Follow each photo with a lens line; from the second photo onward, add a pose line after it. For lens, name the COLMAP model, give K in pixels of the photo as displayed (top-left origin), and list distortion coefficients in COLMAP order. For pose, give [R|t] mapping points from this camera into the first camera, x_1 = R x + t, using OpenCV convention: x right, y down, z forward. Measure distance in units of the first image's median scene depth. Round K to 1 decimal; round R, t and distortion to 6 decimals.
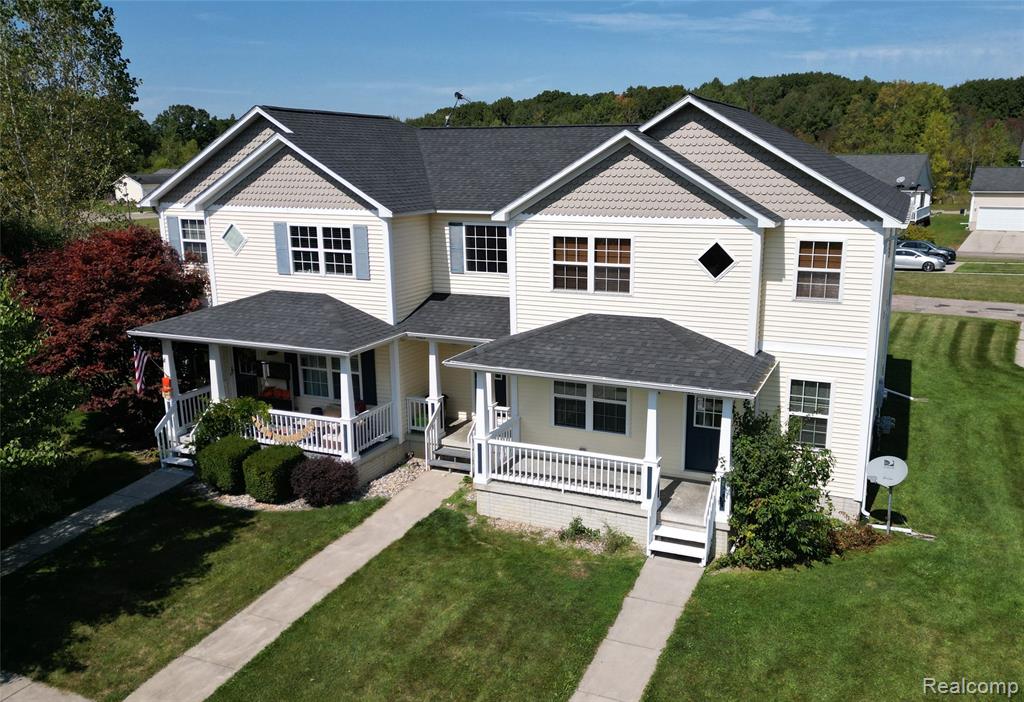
lens RADIAL K [[799.3, 0, 585.9], [0, 799.3, 332.8], [0, 0, 1]] dist [0.051429, -0.014708]
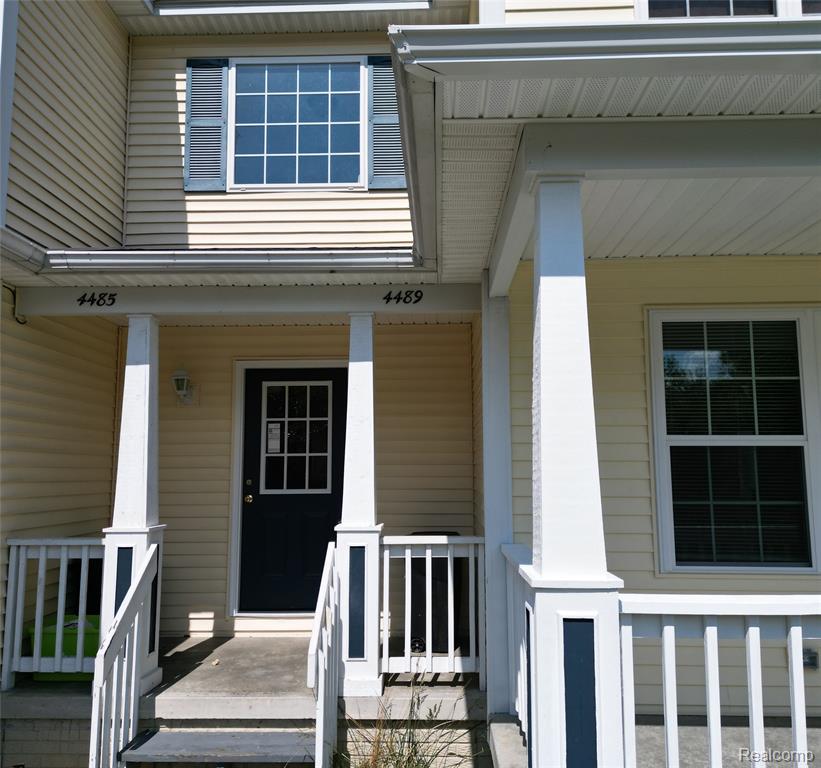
lens RADIAL K [[735.9, 0, 410.5], [0, 735.9, 384.0], [0, 0, 1]] dist [0.005491, 0.004347]
pose [[0.948376, 0.034627, 0.315251, -0.201682], [0.070176, 0.946470, -0.315072, 0.132932], [-0.309286, 0.320930, 0.895179, 0.822129]]
